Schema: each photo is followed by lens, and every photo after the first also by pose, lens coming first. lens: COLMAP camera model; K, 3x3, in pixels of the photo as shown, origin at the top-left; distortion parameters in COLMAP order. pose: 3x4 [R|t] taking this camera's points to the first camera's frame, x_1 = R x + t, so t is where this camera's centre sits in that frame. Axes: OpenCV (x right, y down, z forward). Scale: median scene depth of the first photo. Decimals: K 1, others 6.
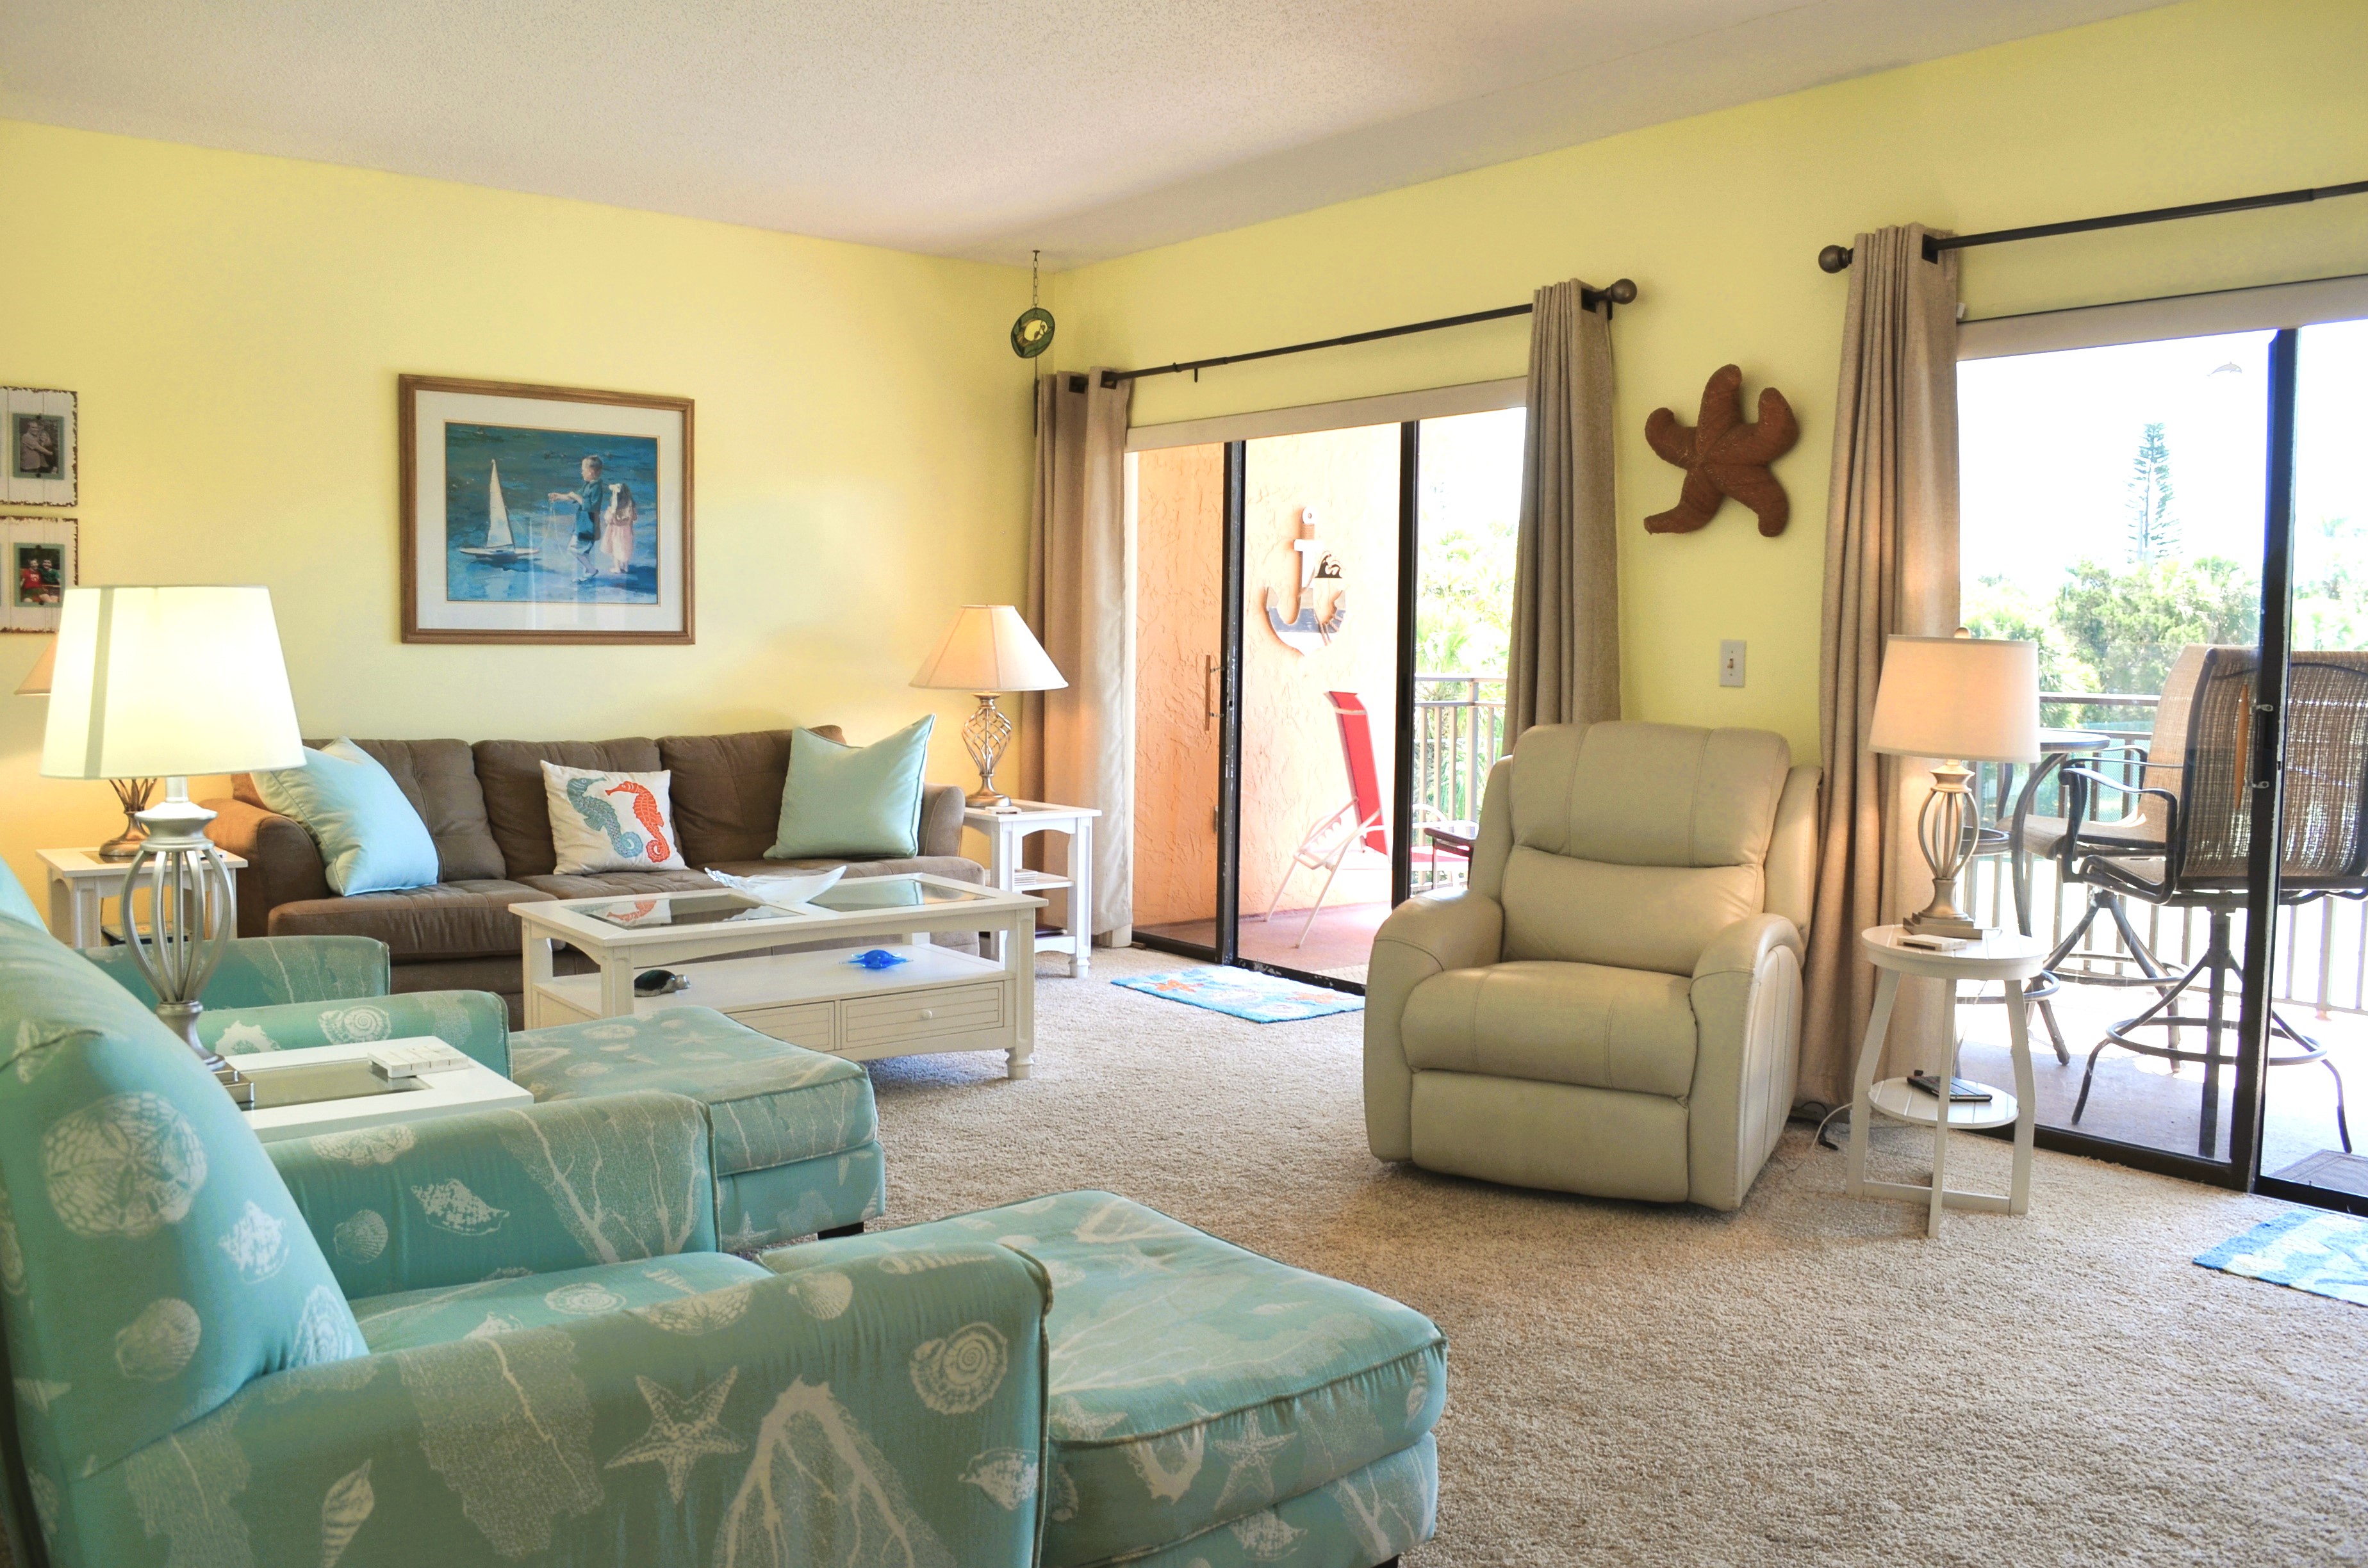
lens RADIAL K [[1854.5, 0, 1177.7], [0, 1854.5, 785.2], [0, 0, 1]] dist [-0.082536, 0.011889]
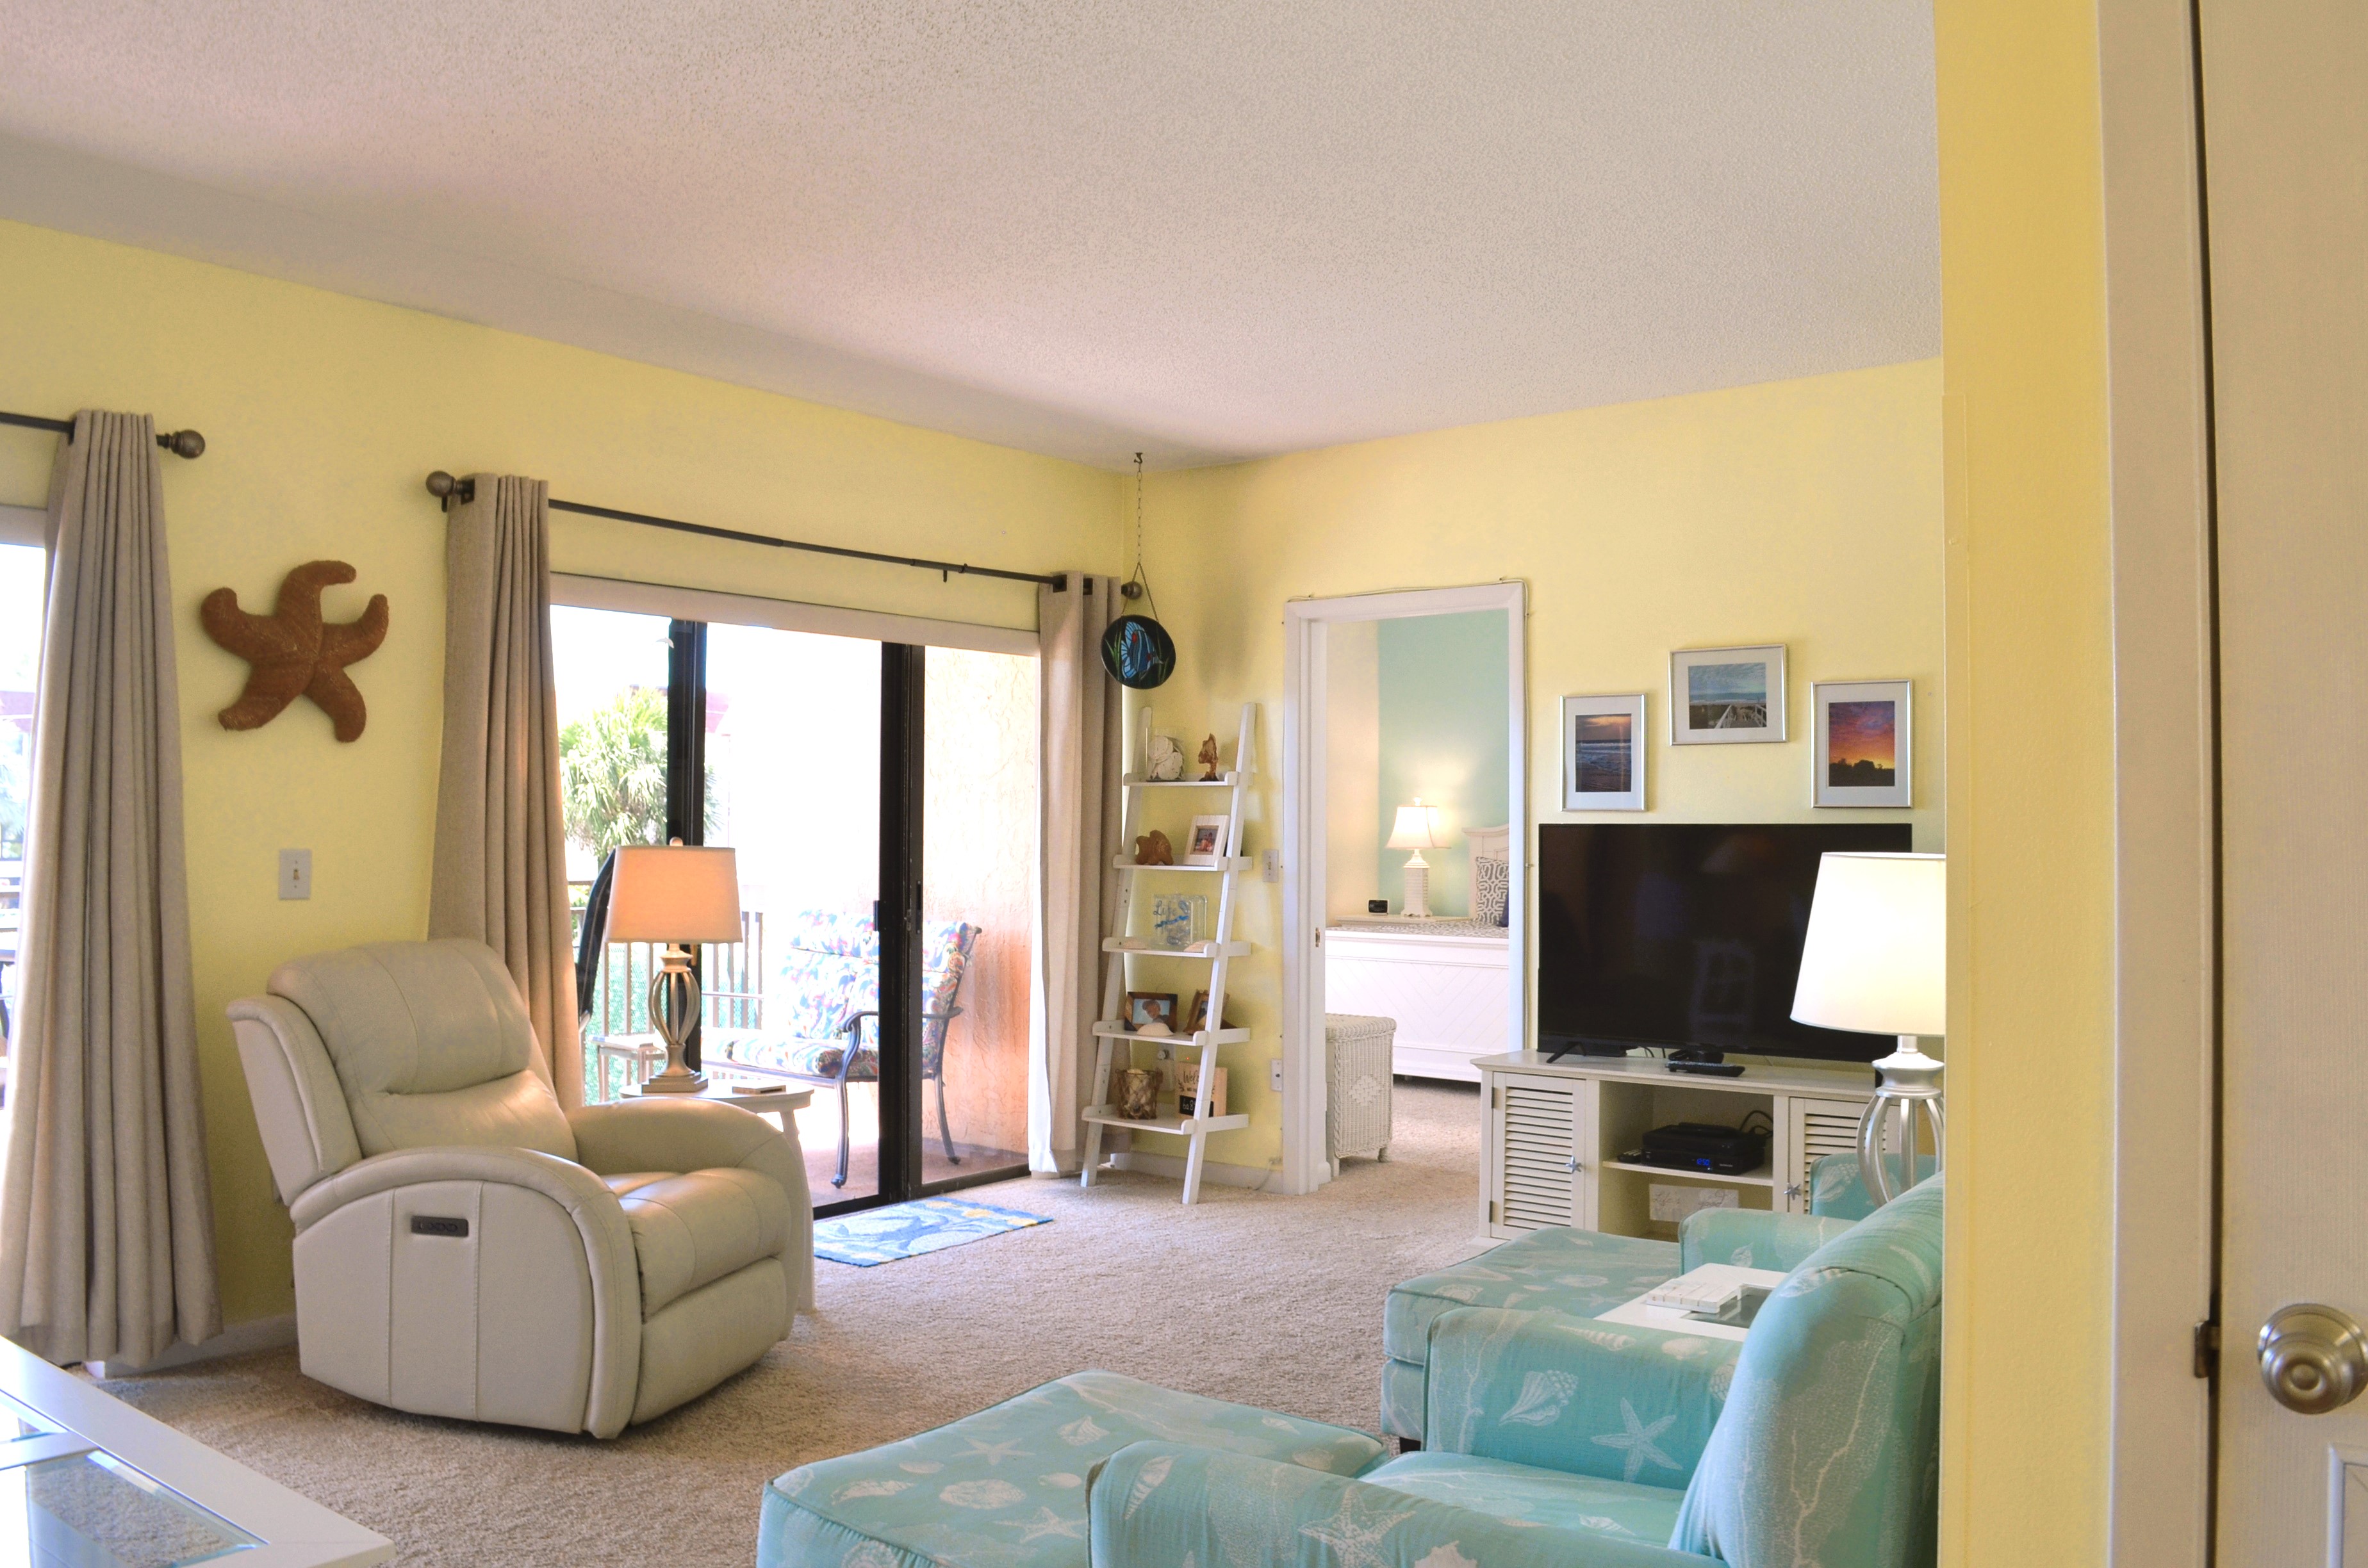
lens RADIAL K [[1854.5, 0, 1185.9], [0, 1854.5, 776.0], [0, 0, 1]] dist [-0.082536, 0.011889]
pose [[-0.230887, 0.012532, 0.972900, -0.696698], [0.067834, 0.997691, 0.003247, -0.087532], [-0.970613, 0.066746, -0.231204, 0.768386]]
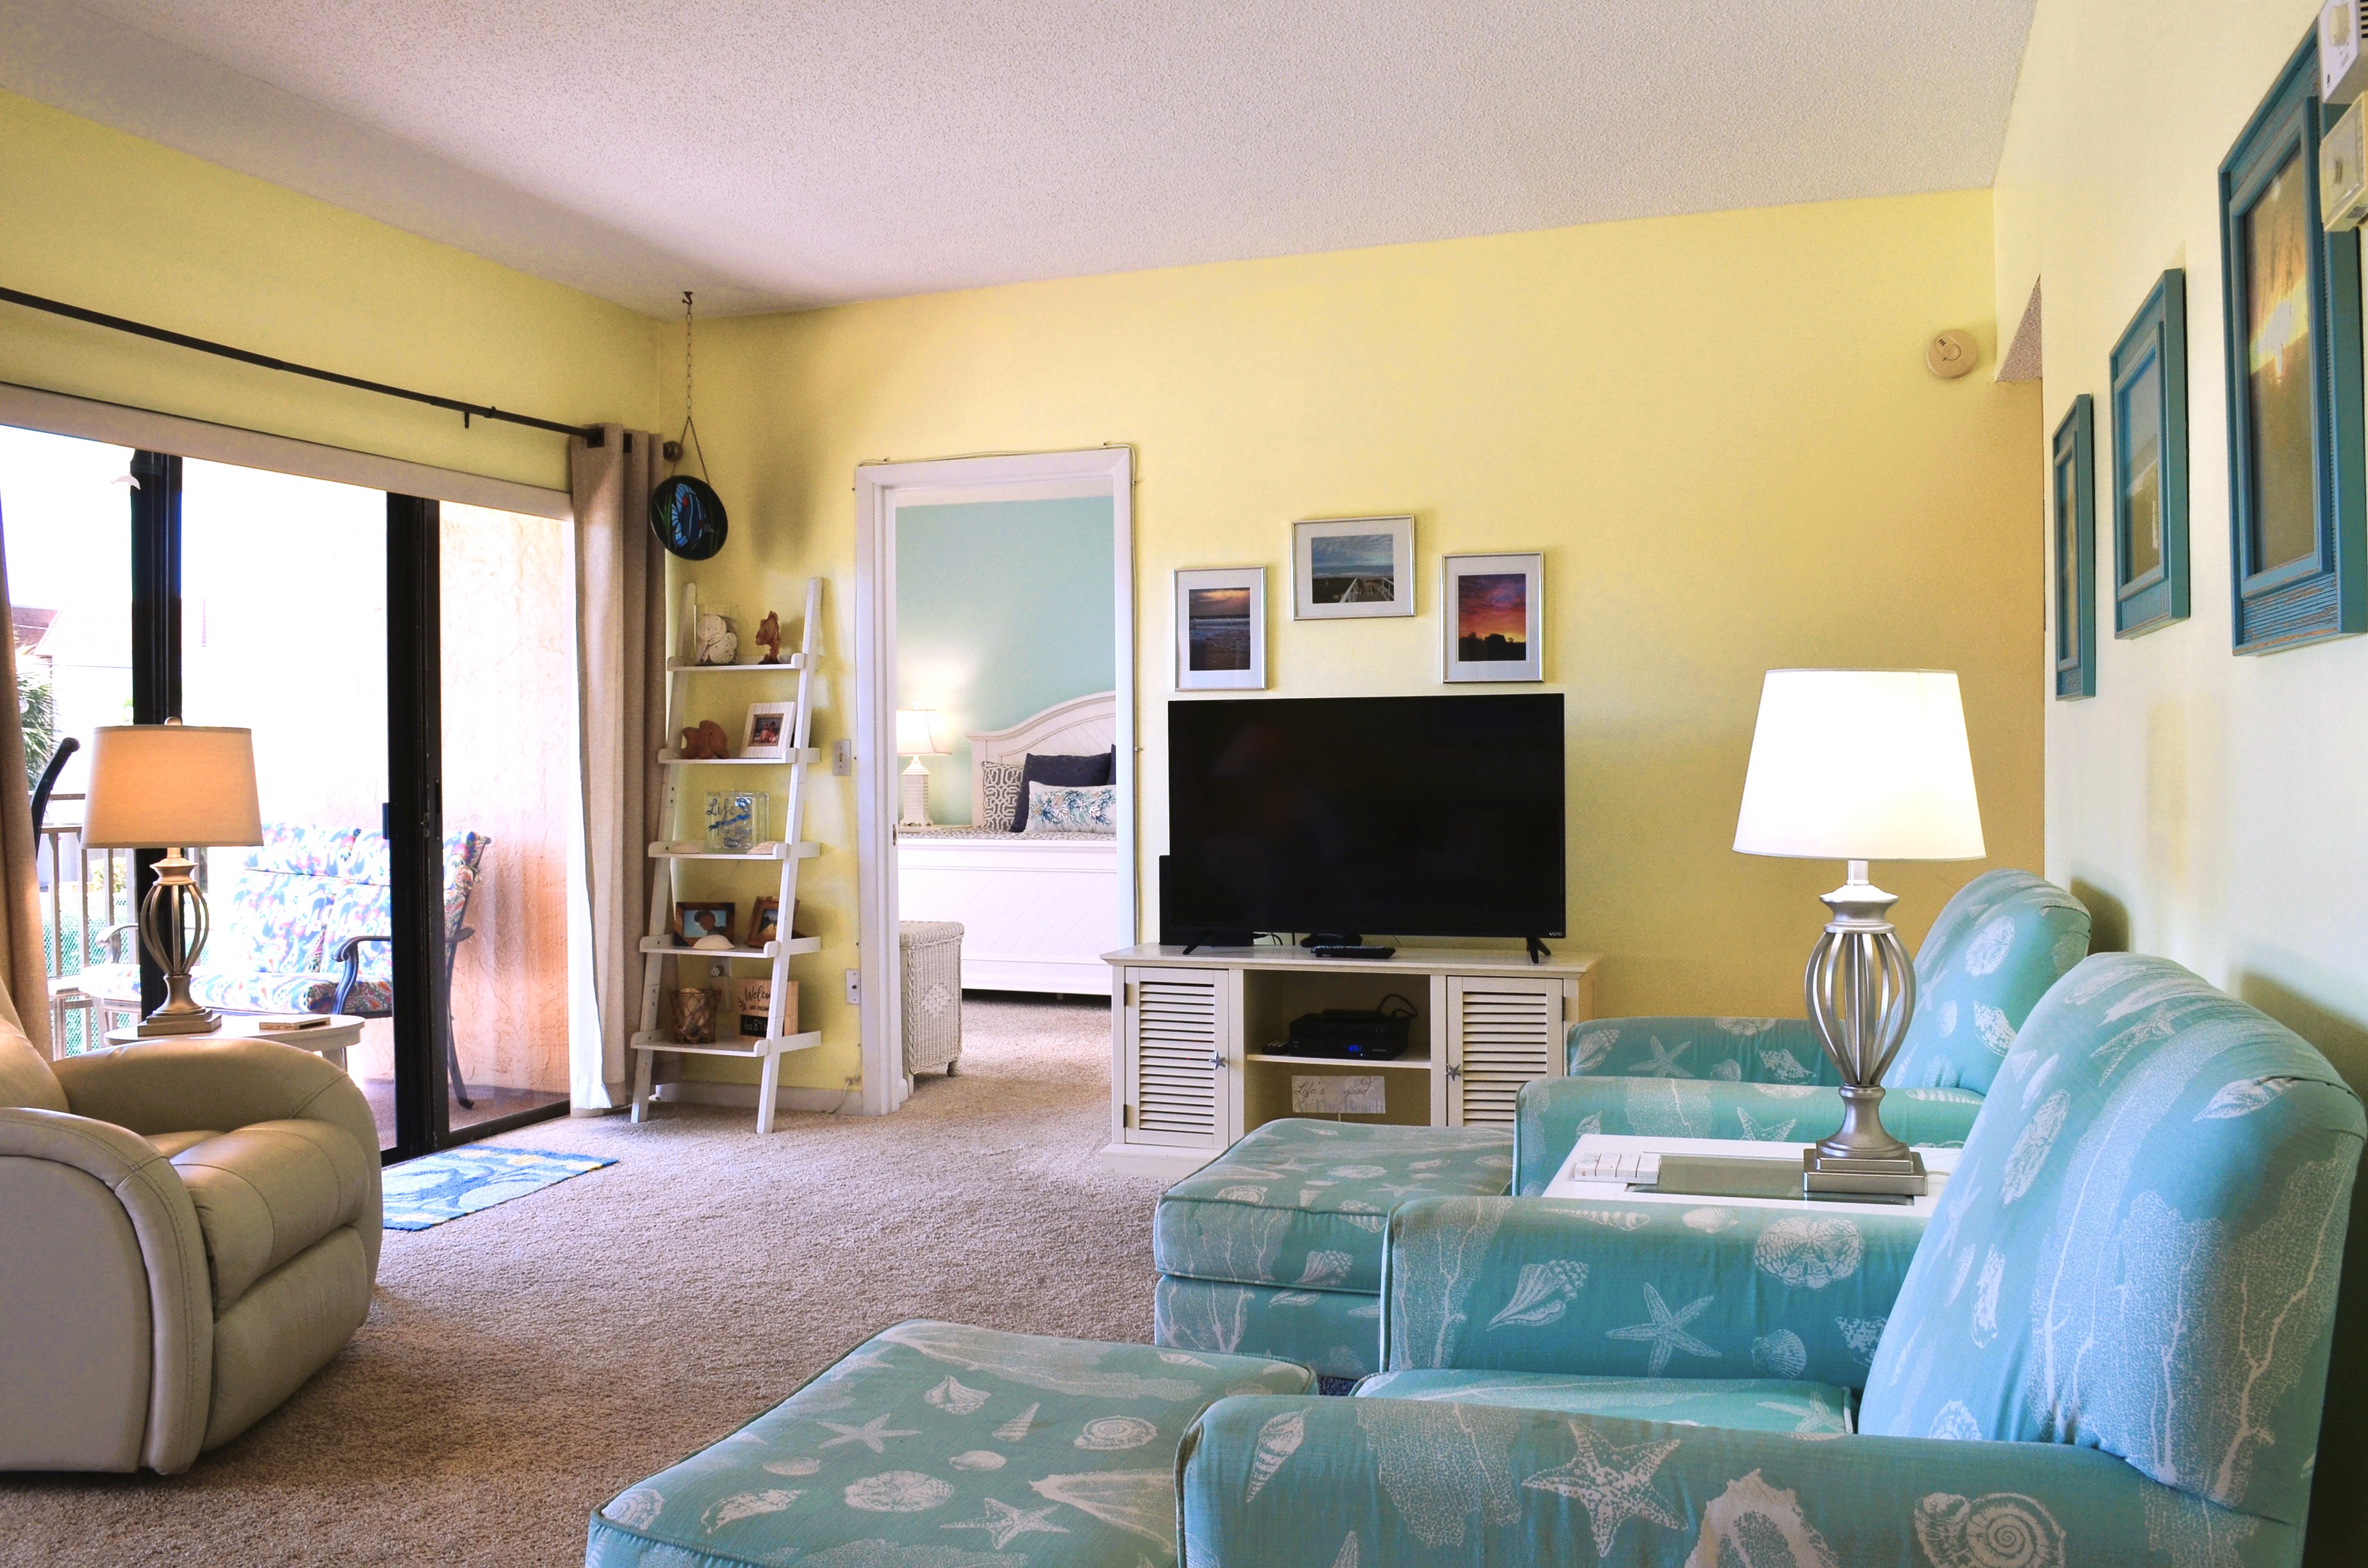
lens RADIAL K [[1854.5, 0, 1185.4], [0, 1854.5, 782.1], [0, 0, 1]] dist [-0.082536, 0.011889]
pose [[-0.531936, -0.022004, 0.846498, -0.575458], [0.065306, 0.995619, 0.066918, -0.068146], [-0.844262, 0.090878, -0.528169, 0.841563]]
